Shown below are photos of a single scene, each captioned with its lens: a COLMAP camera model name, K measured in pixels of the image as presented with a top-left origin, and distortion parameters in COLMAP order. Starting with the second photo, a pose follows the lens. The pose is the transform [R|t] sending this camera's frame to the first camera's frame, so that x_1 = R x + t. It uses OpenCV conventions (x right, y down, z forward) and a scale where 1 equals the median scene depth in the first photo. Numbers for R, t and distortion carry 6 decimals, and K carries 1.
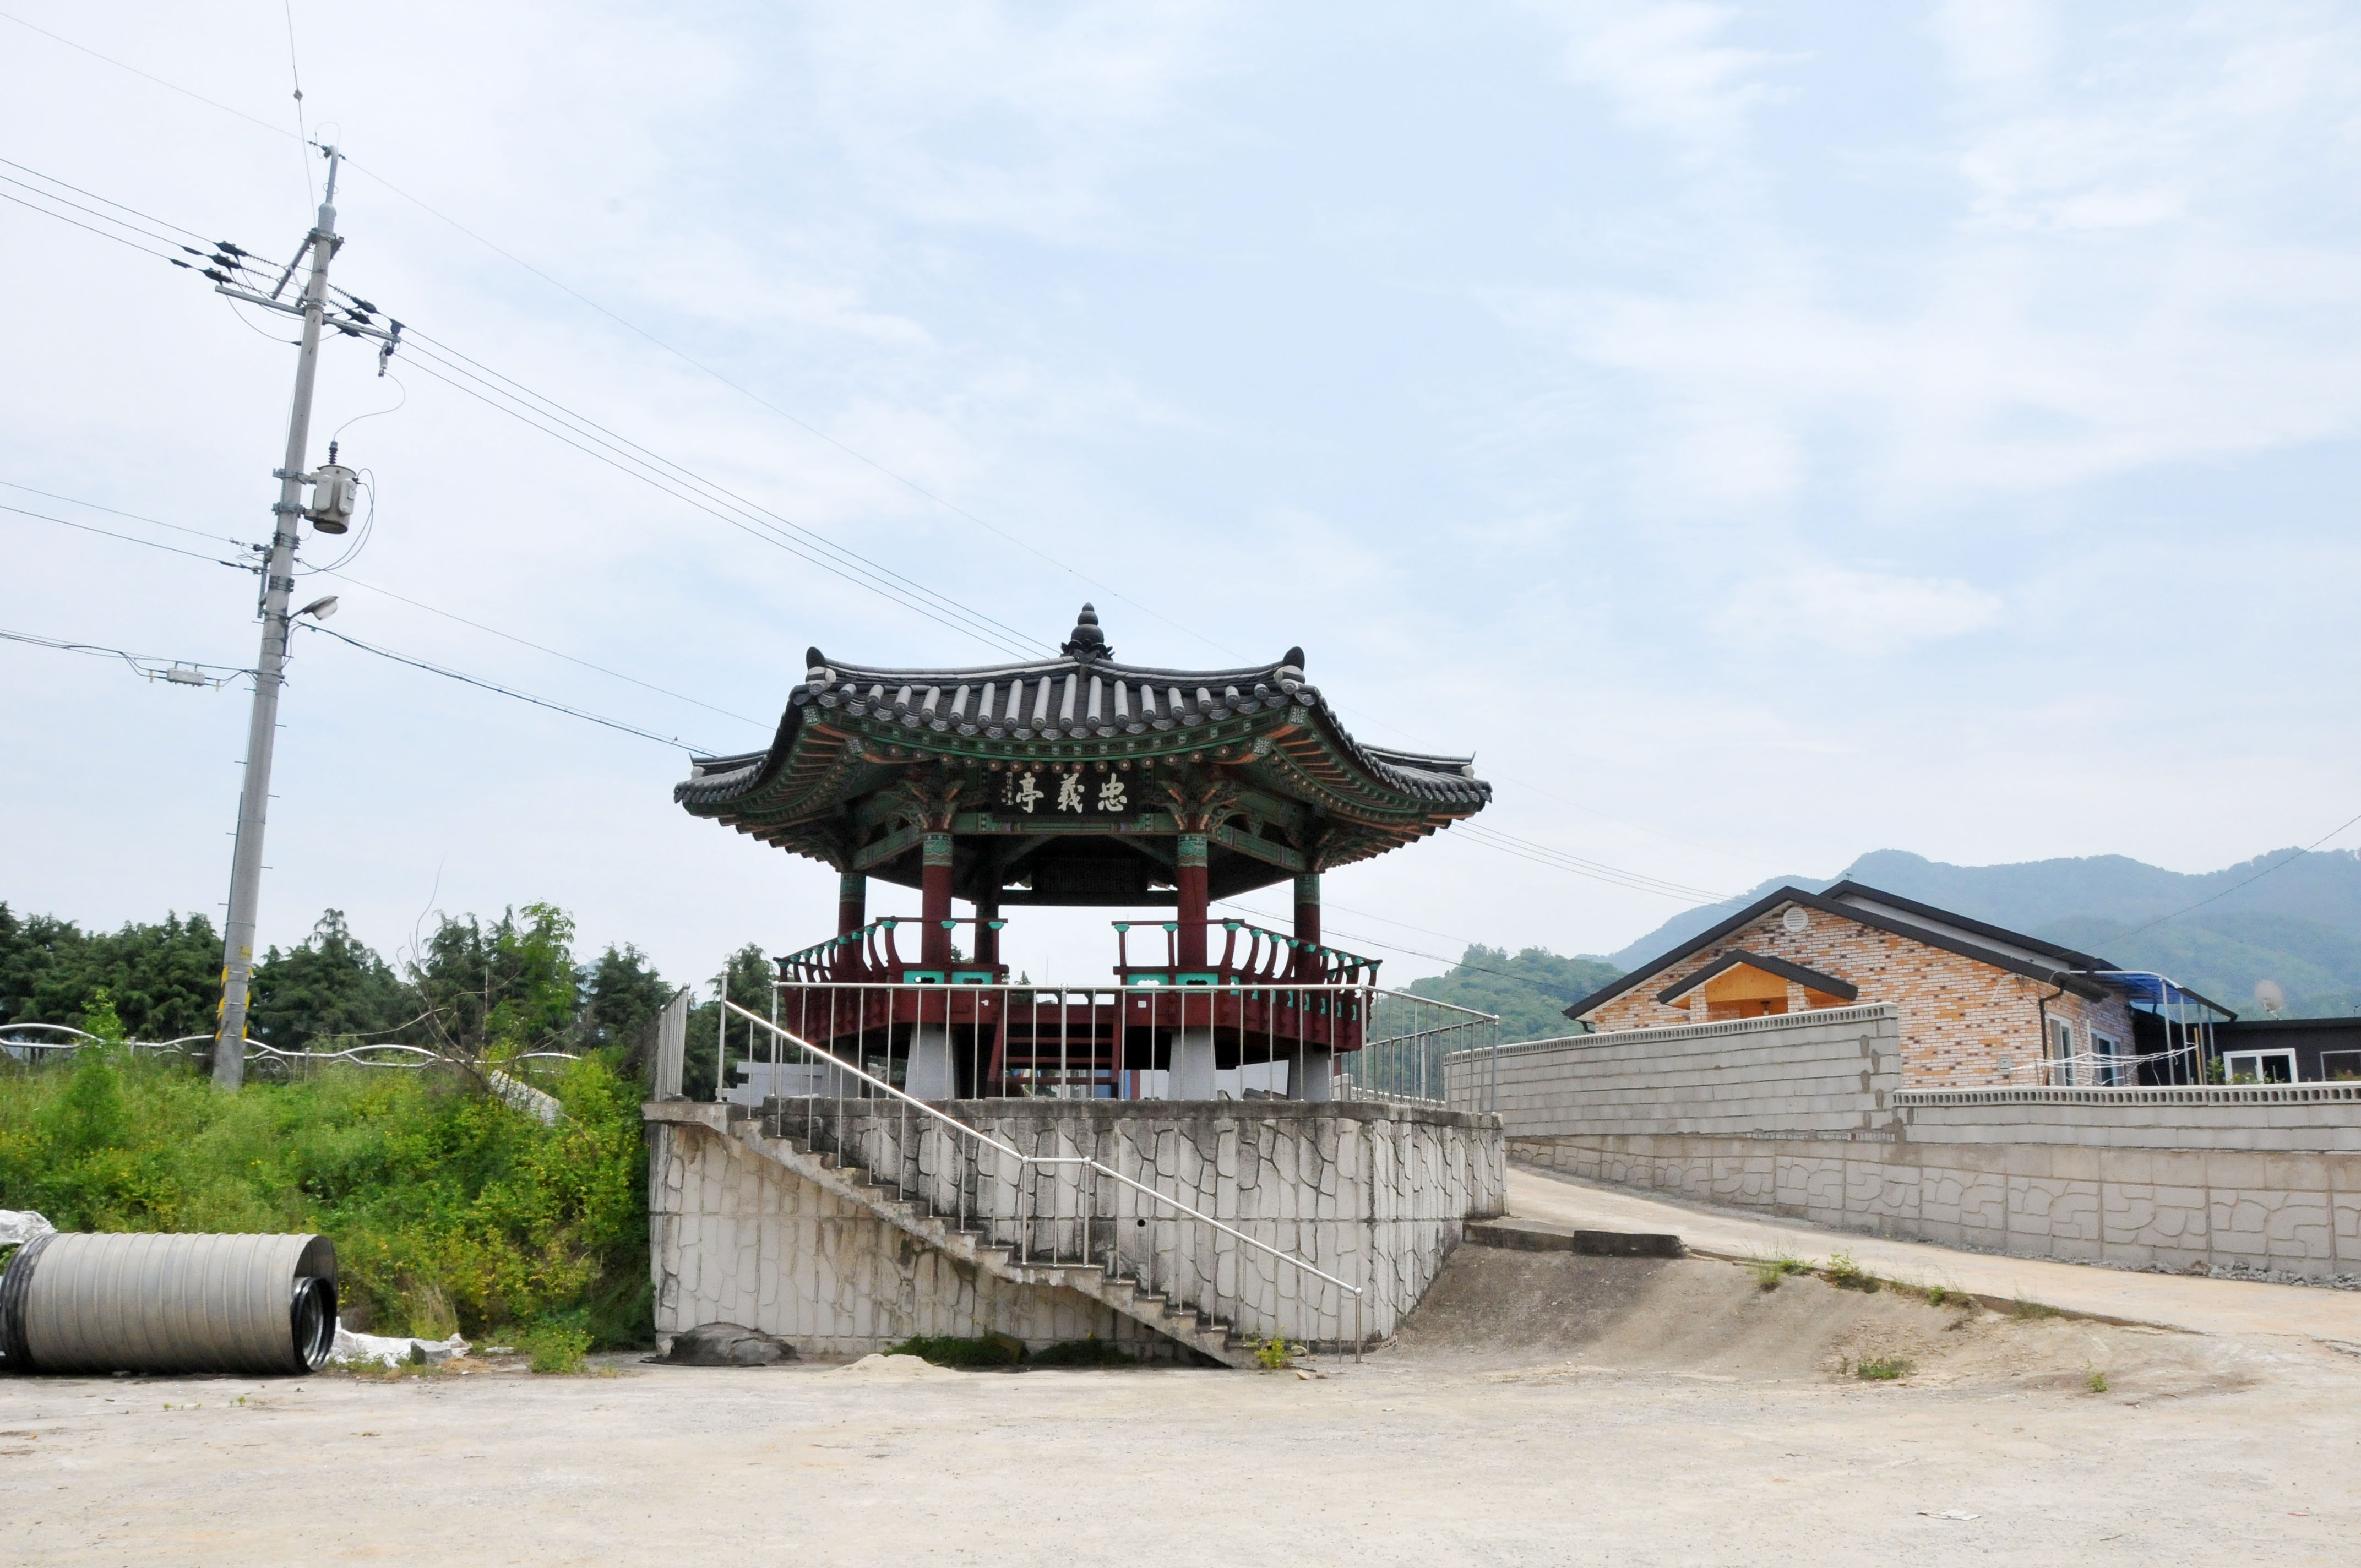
lens RADIAL K [[2048.4, 0, 1180.5], [0, 2048.4, 784.0], [0, 0, 1]] dist [-0.169604, 0.138730]
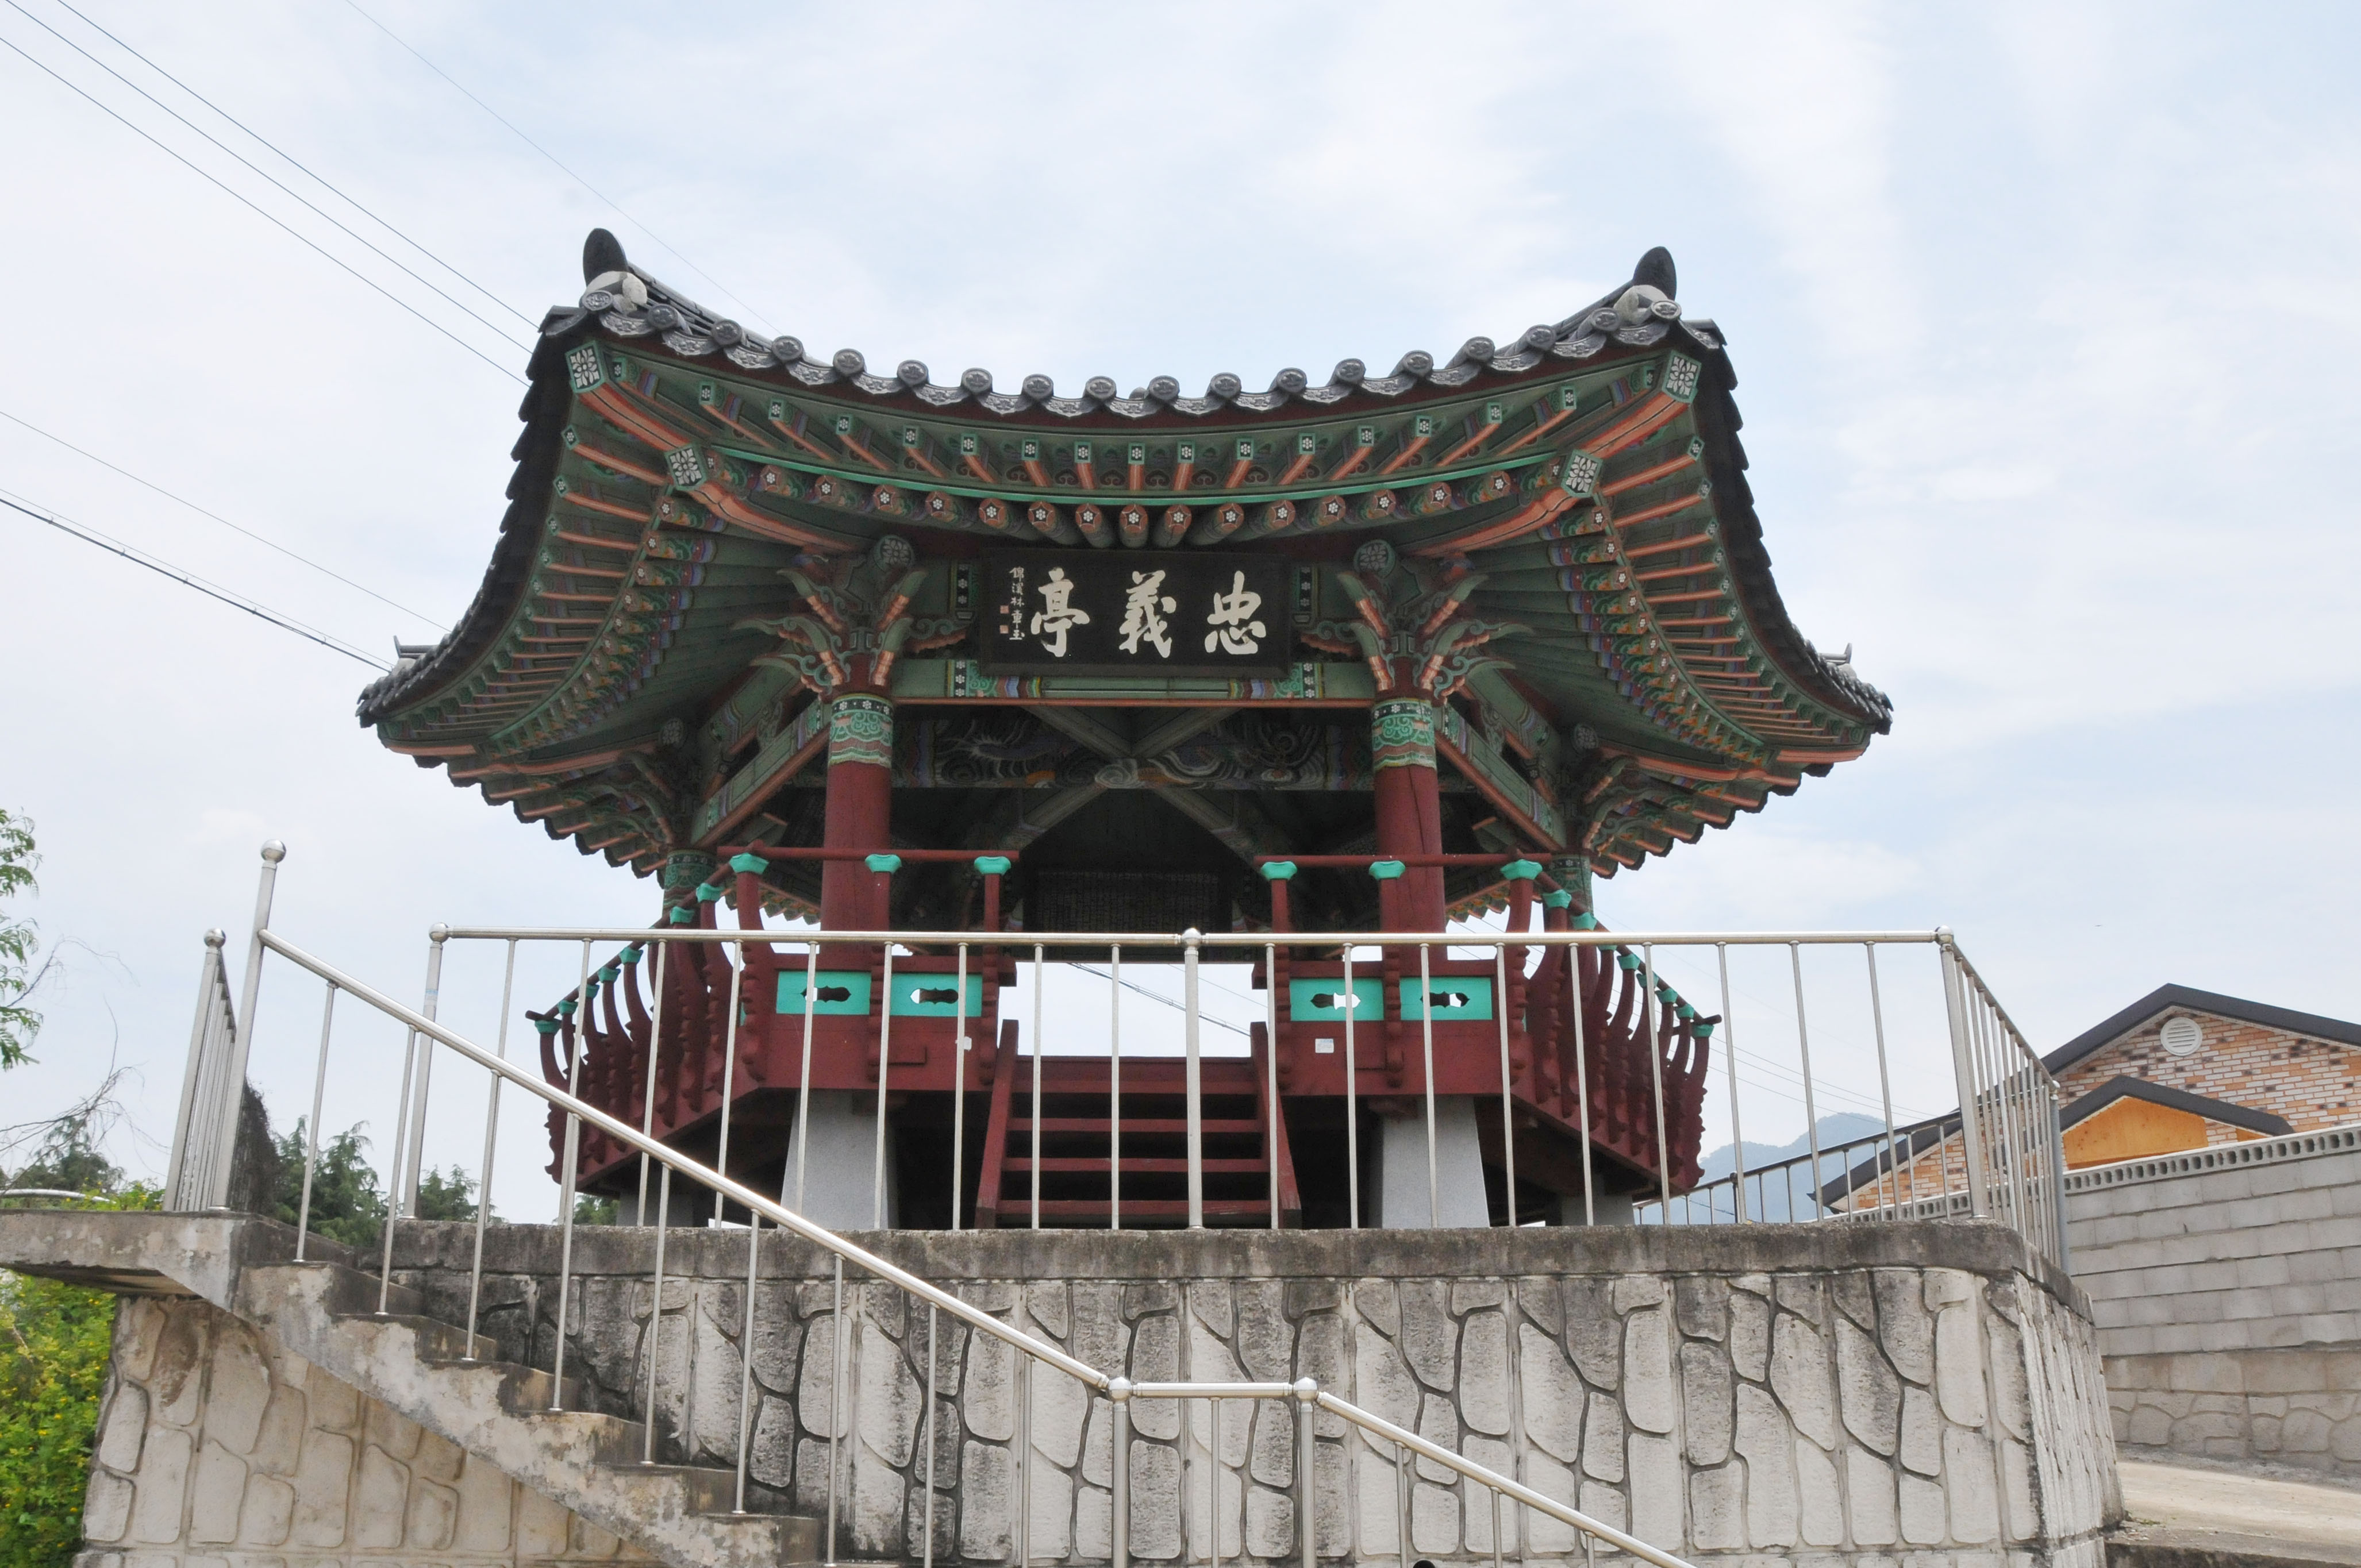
lens RADIAL K [[2048.2, 0, 1180.5], [0, 2048.2, 784.0], [0, 0, 1]] dist [-0.169604, 0.138730]
pose [[0.998983, 0.007455, 0.044468, -0.071342], [-0.001222, 0.990352, -0.138569, 0.116008], [-0.045071, 0.138374, 0.989354, 0.576777]]
